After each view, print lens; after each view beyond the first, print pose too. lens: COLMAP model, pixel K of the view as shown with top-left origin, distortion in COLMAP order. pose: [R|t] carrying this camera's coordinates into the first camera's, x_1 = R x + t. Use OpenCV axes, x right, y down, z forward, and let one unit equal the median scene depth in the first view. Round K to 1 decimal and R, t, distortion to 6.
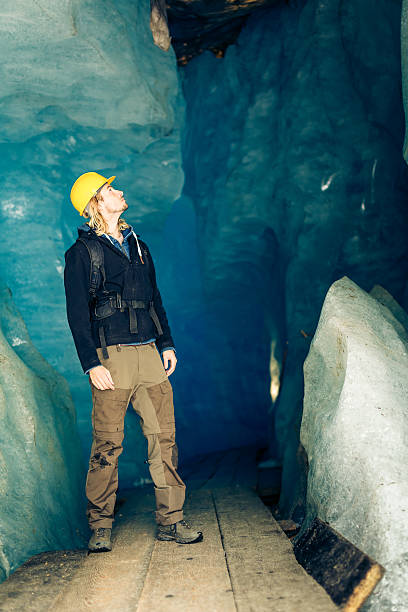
lens RADIAL K [[822.8, 0, 204.0], [0, 822.8, 306.0], [0, 0, 1]] dist [0.002501, 0.036657]
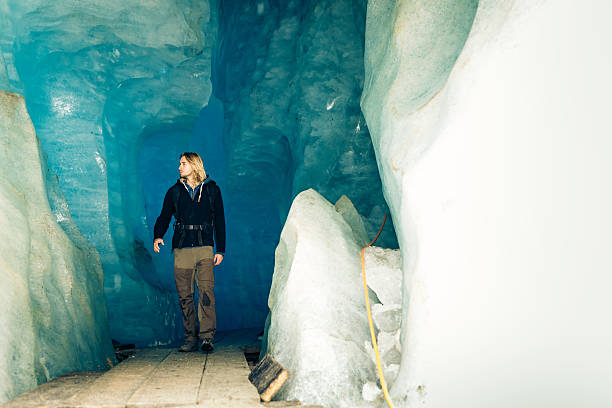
lens RADIAL K [[822.8, 0, 306.0], [0, 822.8, 204.0], [0, 0, 1]] dist [0.002501, 0.036657]
pose [[0.994006, 0.073633, 0.080810, 0.030073], [-0.074235, 0.997231, 0.004466, -0.008623], [-0.080258, -0.010439, 0.996720, -0.202335]]
